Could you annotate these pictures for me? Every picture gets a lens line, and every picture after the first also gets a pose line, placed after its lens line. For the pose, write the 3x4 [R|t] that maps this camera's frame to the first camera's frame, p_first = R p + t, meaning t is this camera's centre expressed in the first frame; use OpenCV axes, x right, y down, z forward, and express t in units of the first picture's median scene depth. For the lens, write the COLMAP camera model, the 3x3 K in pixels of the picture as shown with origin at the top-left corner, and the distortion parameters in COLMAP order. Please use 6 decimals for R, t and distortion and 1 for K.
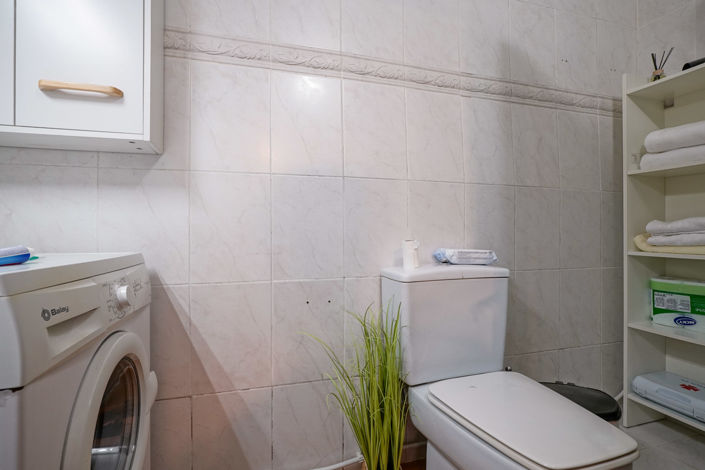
lens RADIAL K [[342.6, 0, 352.0], [0, 342.6, 235.5], [0, 0, 1]] dist [-0.009798, 0.002117]
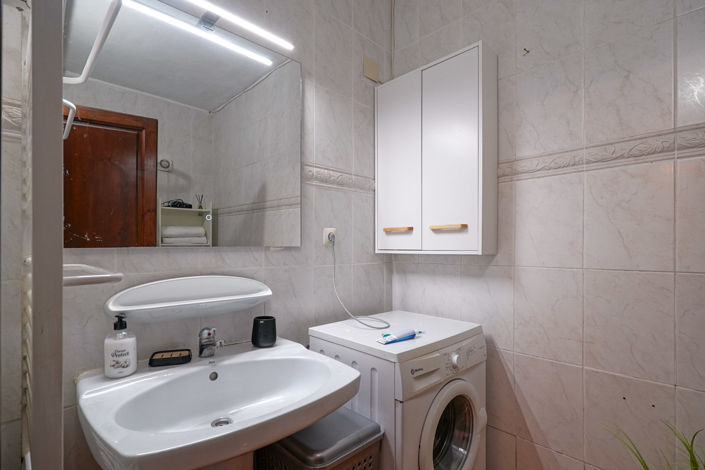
lens RADIAL K [[342.6, 0, 352.4], [0, 342.6, 238.4], [0, 0, 1]] dist [-0.009798, 0.002117]
pose [[0.454534, -0.017068, -0.890566, 0.443343], [0.004648, 0.999848, -0.016790, -0.285215], [0.890717, 0.003492, 0.454544, -0.183420]]
